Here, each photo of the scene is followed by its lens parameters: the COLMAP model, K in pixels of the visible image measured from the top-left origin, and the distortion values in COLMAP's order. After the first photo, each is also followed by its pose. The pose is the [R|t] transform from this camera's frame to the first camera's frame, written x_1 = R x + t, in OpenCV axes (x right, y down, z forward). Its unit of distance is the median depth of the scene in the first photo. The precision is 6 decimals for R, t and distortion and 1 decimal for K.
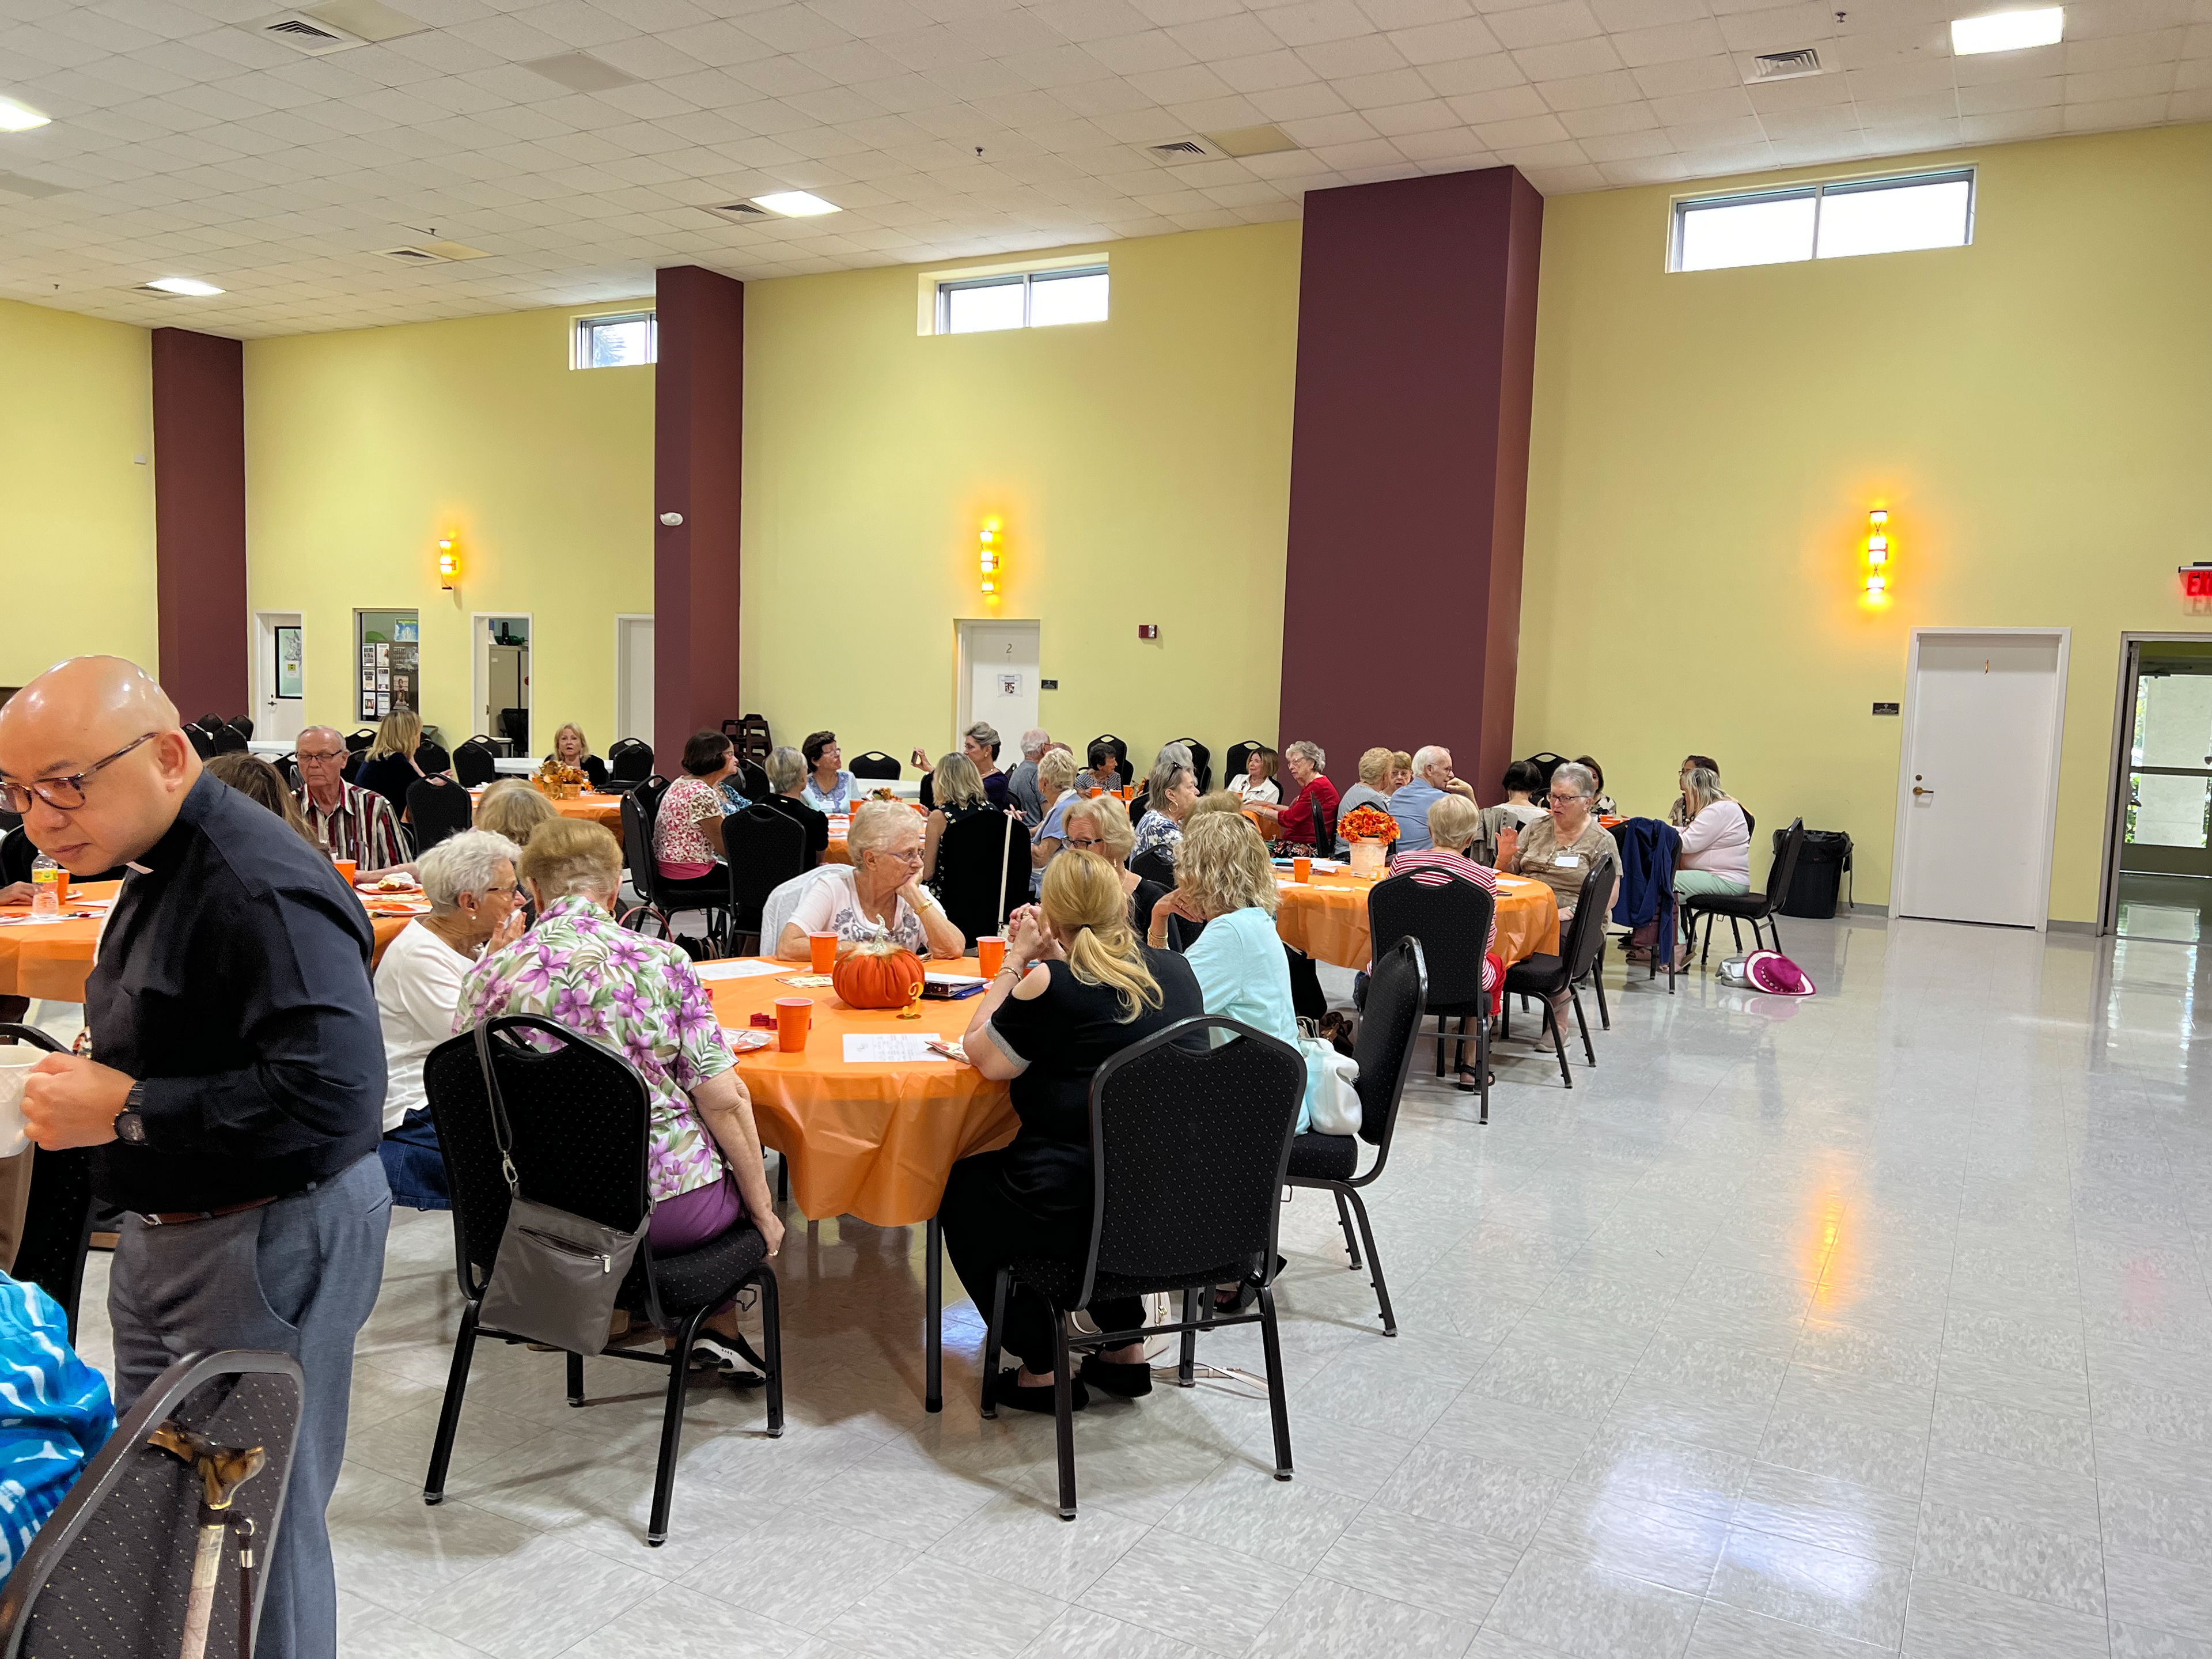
lens RADIAL K [[1504.0, 0, 1103.2], [0, 1504.0, 863.8], [0, 0, 1]] dist [0.000649, -0.060520]
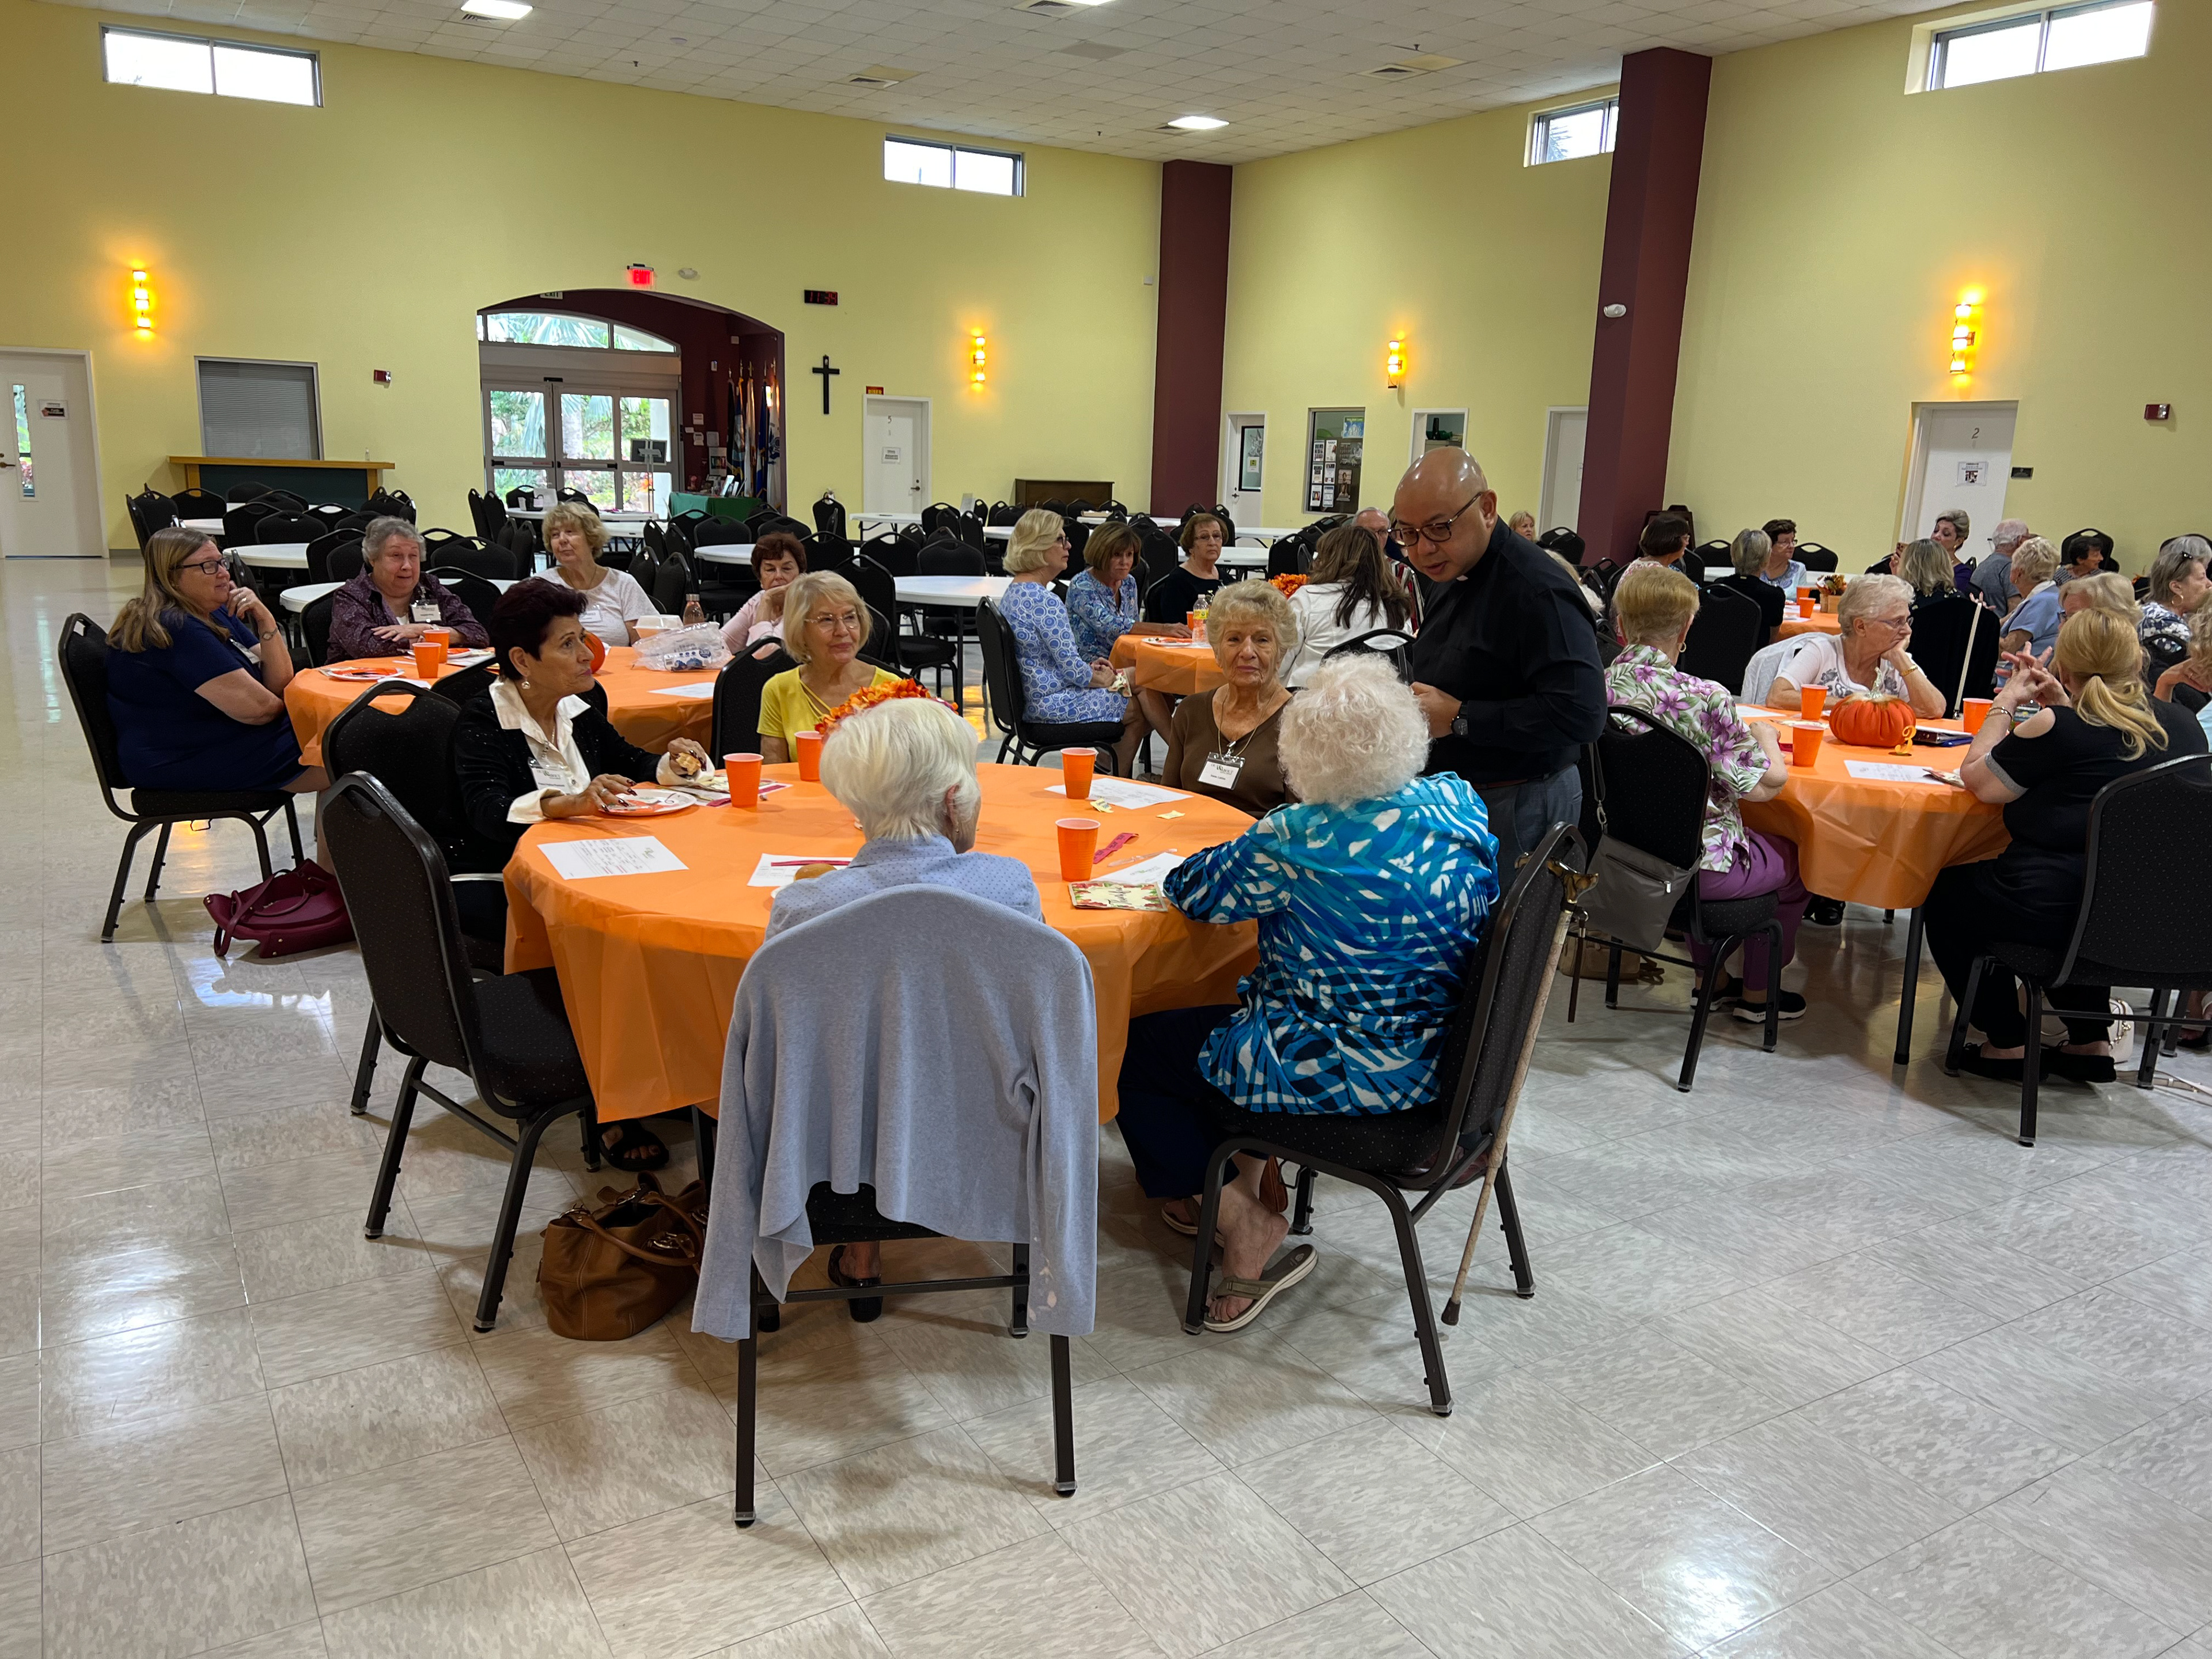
lens RADIAL K [[1560.7, 0, 1106.0], [0, 1560.7, 829.5], [0, 0, 1]] dist [0.027499, -0.048508]
pose [[0.858707, 0.106560, -0.501266, -0.024177], [-0.055574, 0.991737, 0.115623, 0.030062], [0.509445, -0.071429, 0.857533, -0.208300]]
